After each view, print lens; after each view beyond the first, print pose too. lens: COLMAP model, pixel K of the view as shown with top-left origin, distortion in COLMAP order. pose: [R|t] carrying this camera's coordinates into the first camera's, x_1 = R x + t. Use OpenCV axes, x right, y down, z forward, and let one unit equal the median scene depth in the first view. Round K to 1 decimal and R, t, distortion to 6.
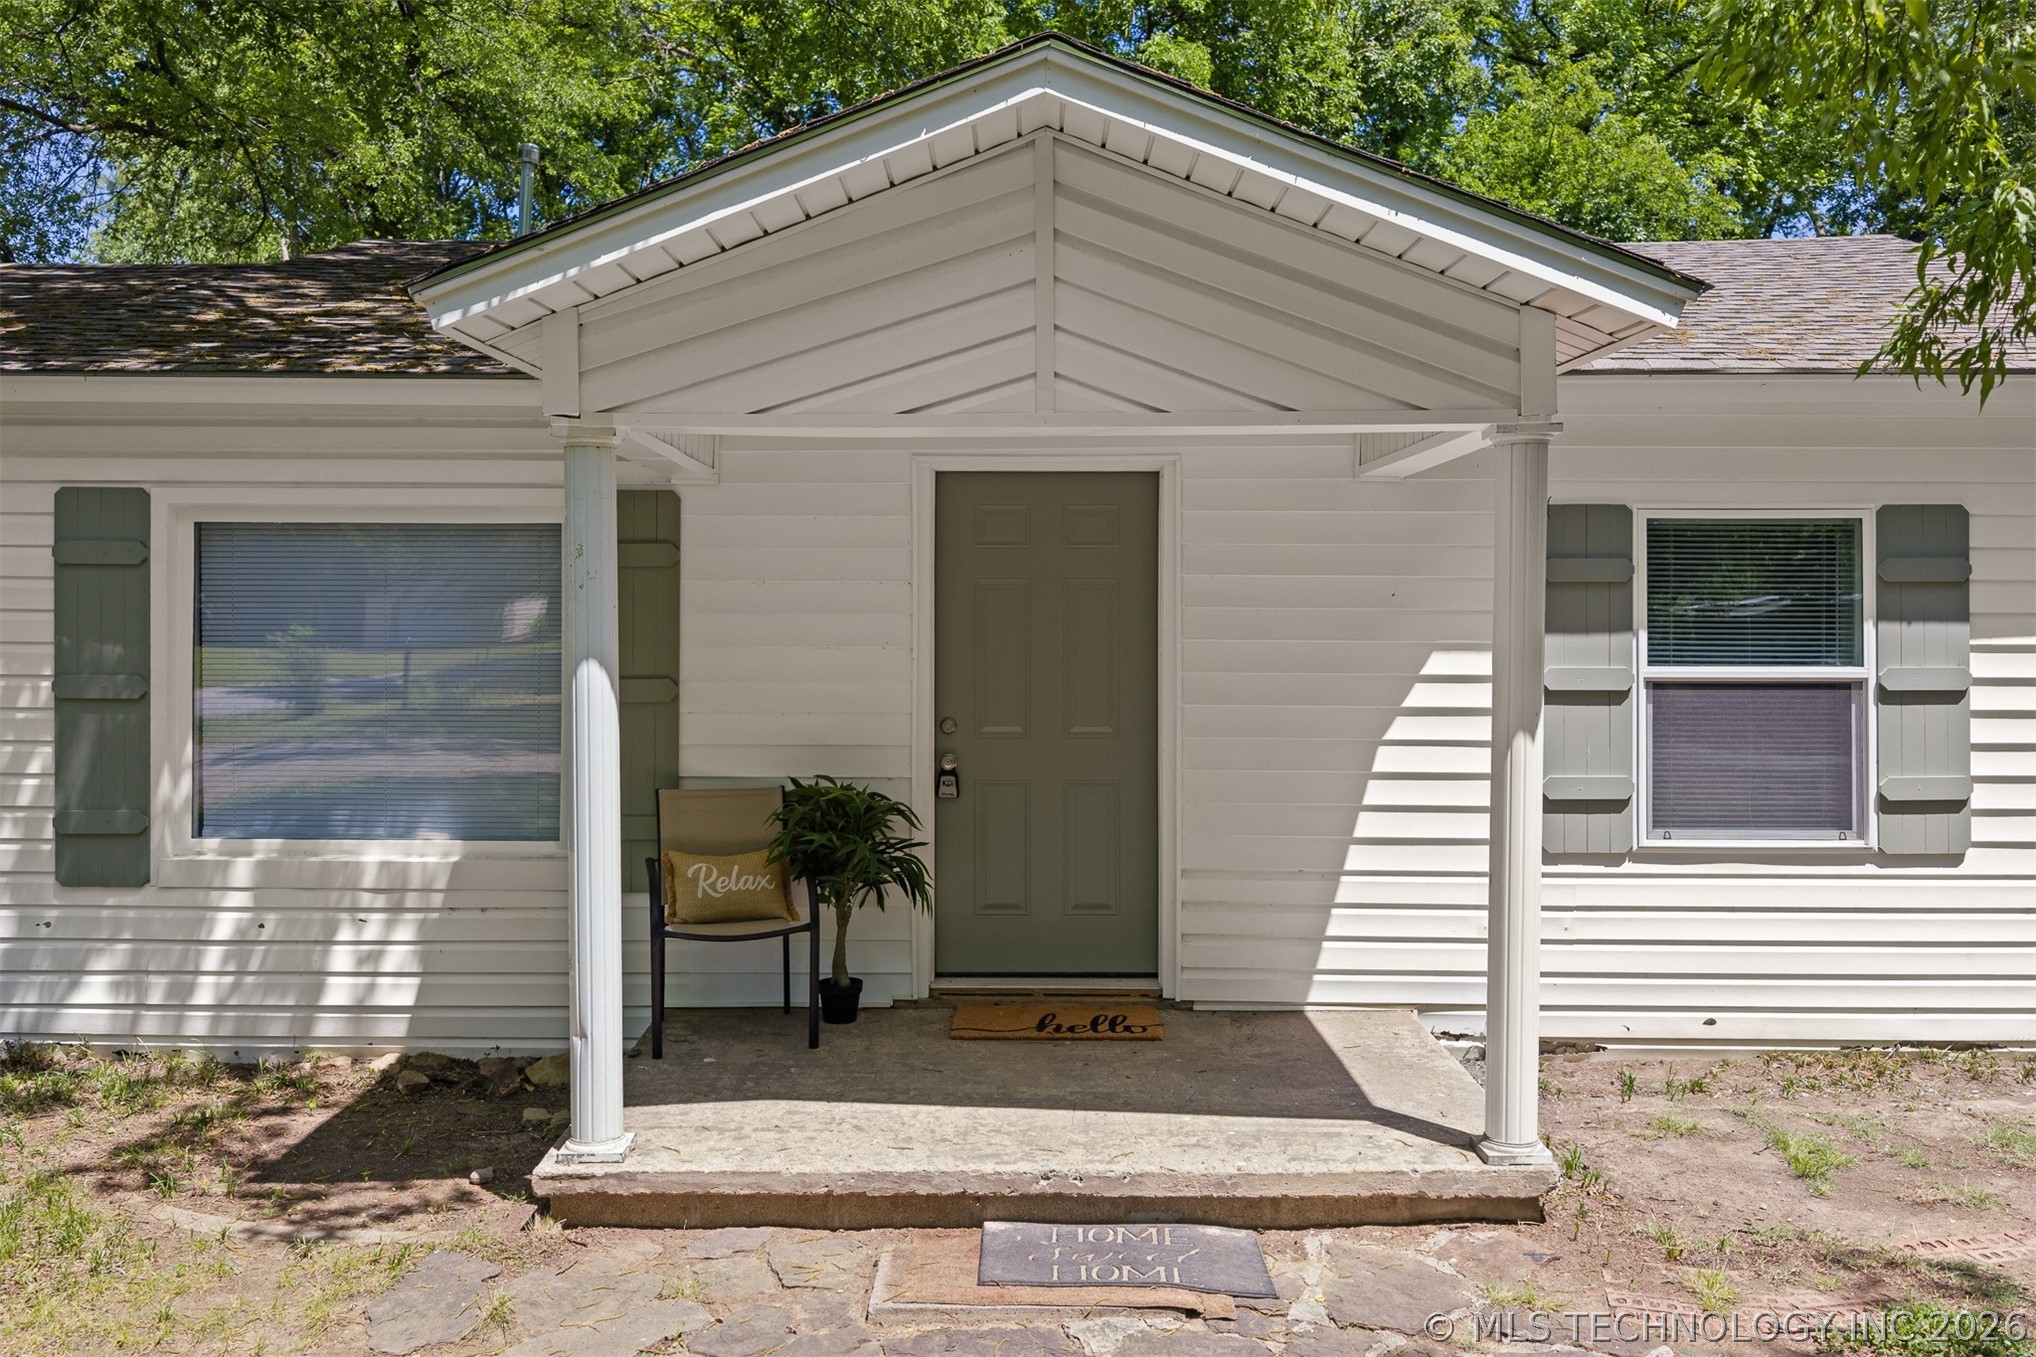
lens RADIAL K [[1702.1, 0, 1018.8], [0, 1702.1, 611.4], [0, 0, 1]] dist [0.006364, -0.003765]
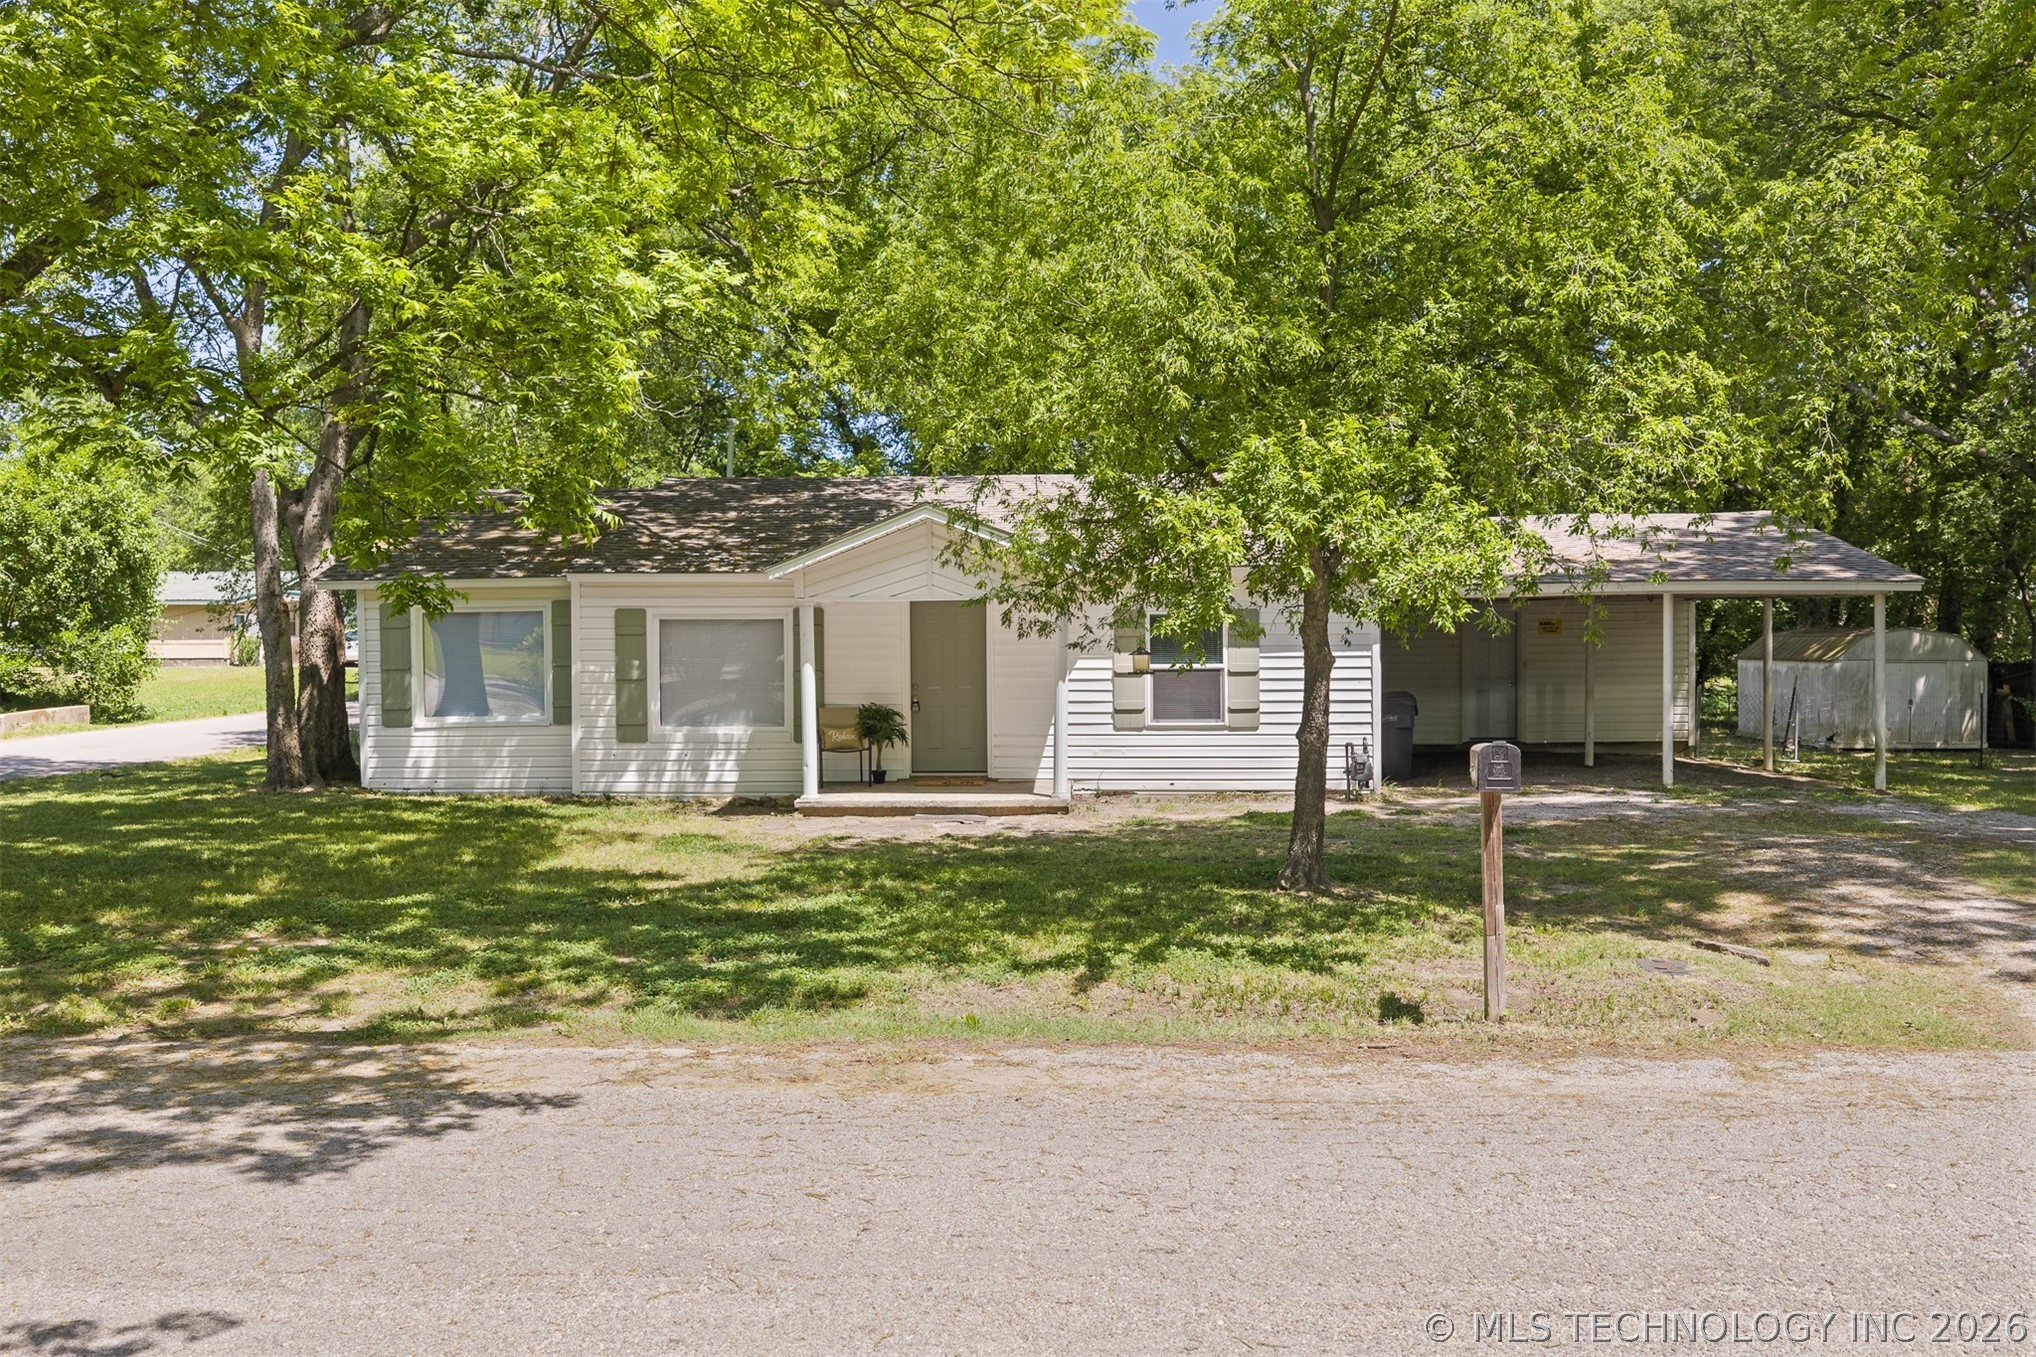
lens RADIAL K [[1702.1, 0, 1018.8], [0, 1702.1, 611.4], [0, 0, 1]] dist [0.006364, -0.003765]
pose [[0.999537, -0.008477, -0.029228, 0.227789], [0.008213, 0.999925, -0.009123, -0.034622], [0.029303, 0.008878, 0.999531, -1.964533]]
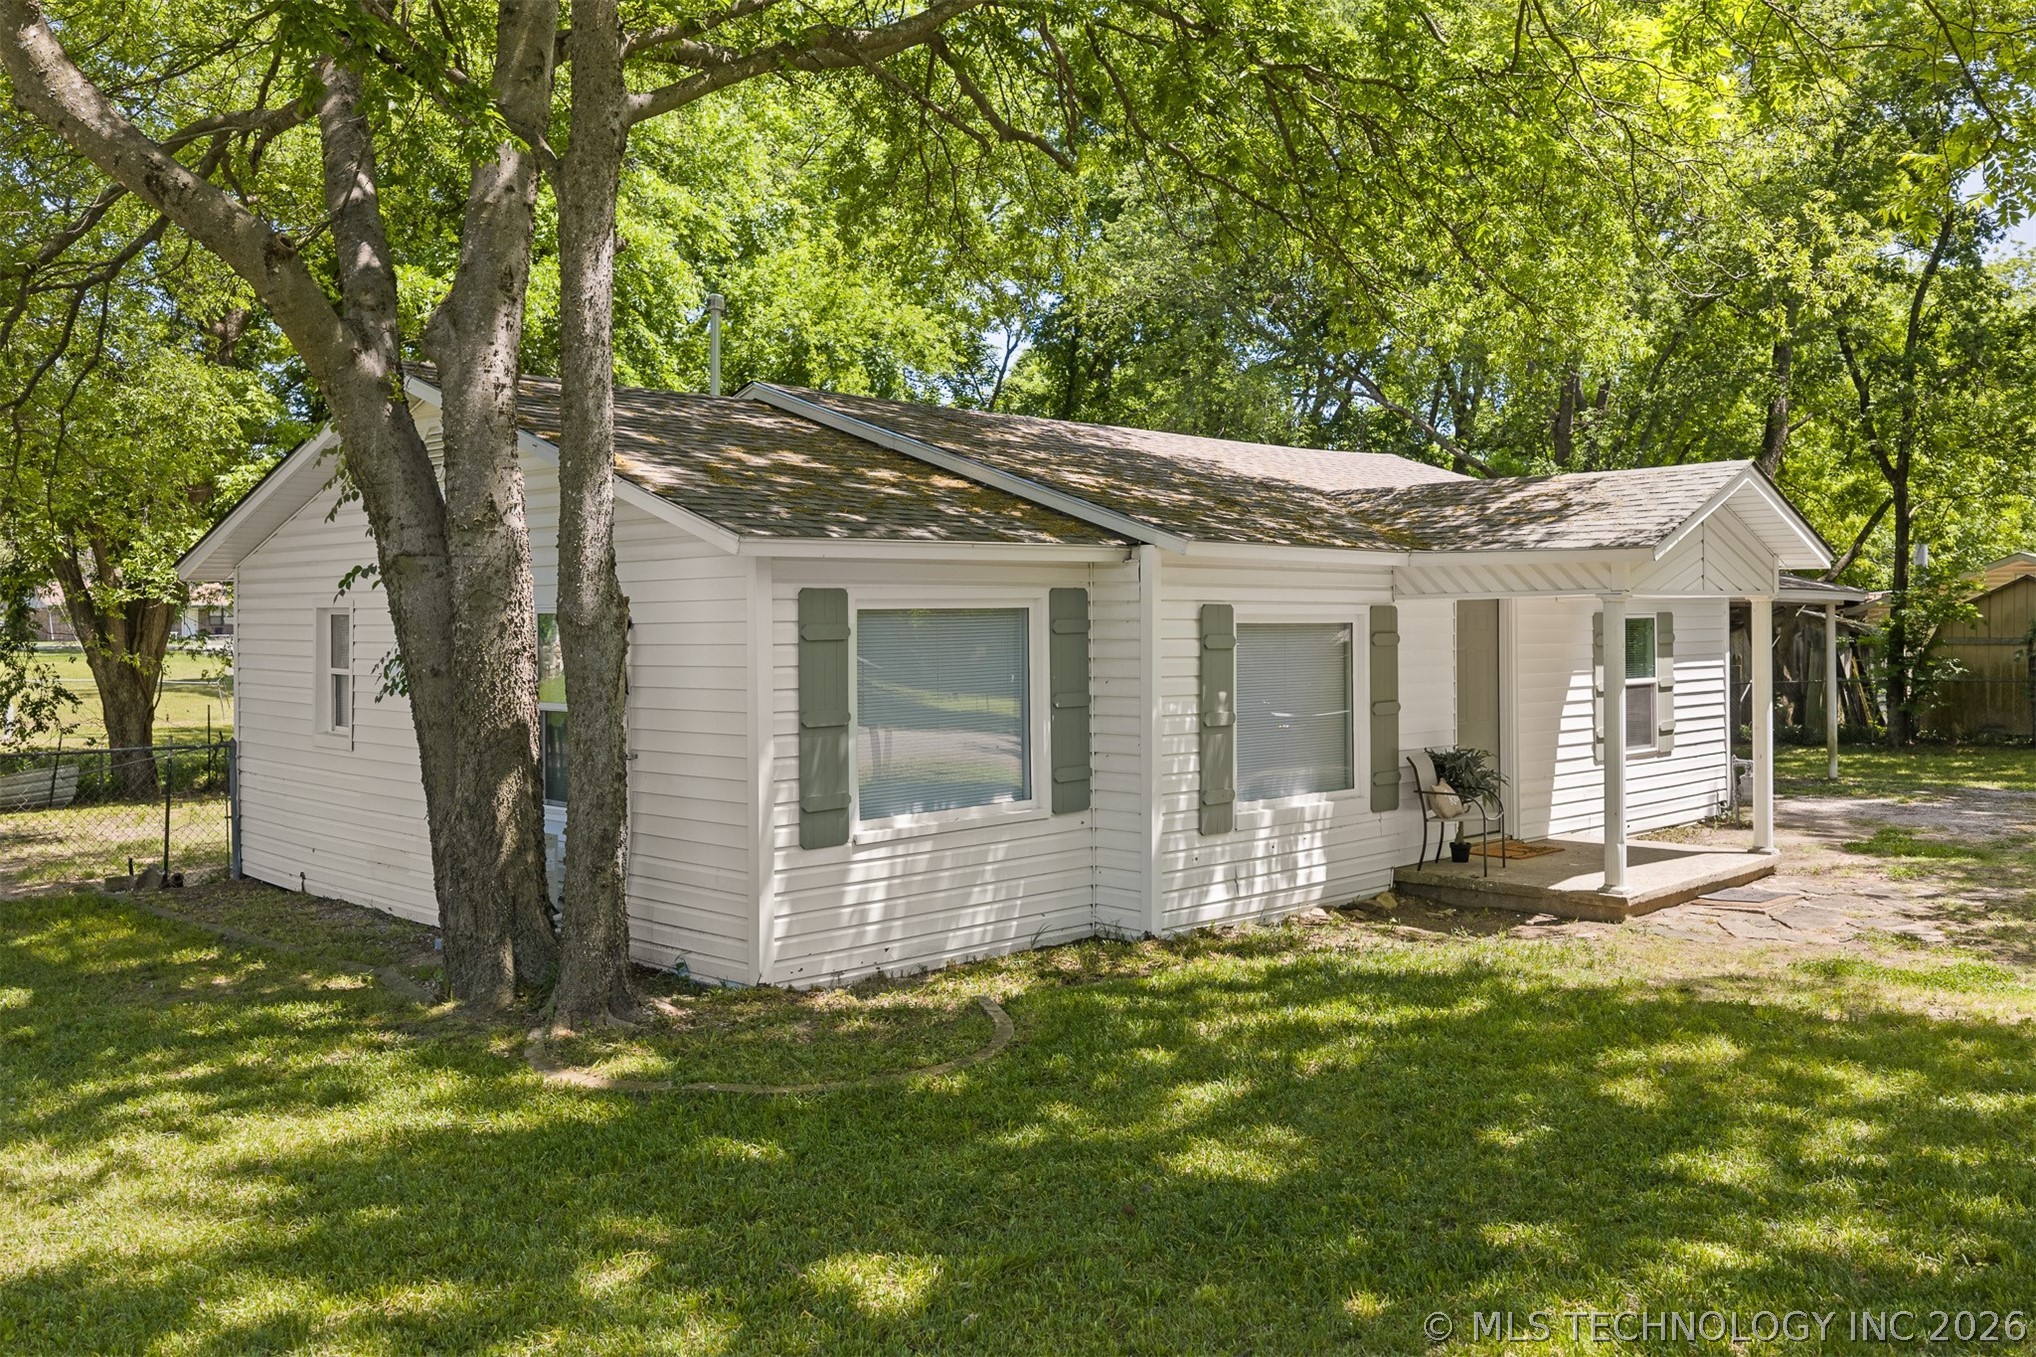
lens RADIAL K [[1702.1, 0, 1018.8], [0, 1702.1, 611.4], [0, 0, 1]] dist [0.006364, -0.003765]
pose [[0.698140, -0.001349, 0.715960, -1.930941], [0.010405, 0.999912, -0.008263, -0.053052], [-0.715886, 0.013219, 0.698092, -0.071127]]
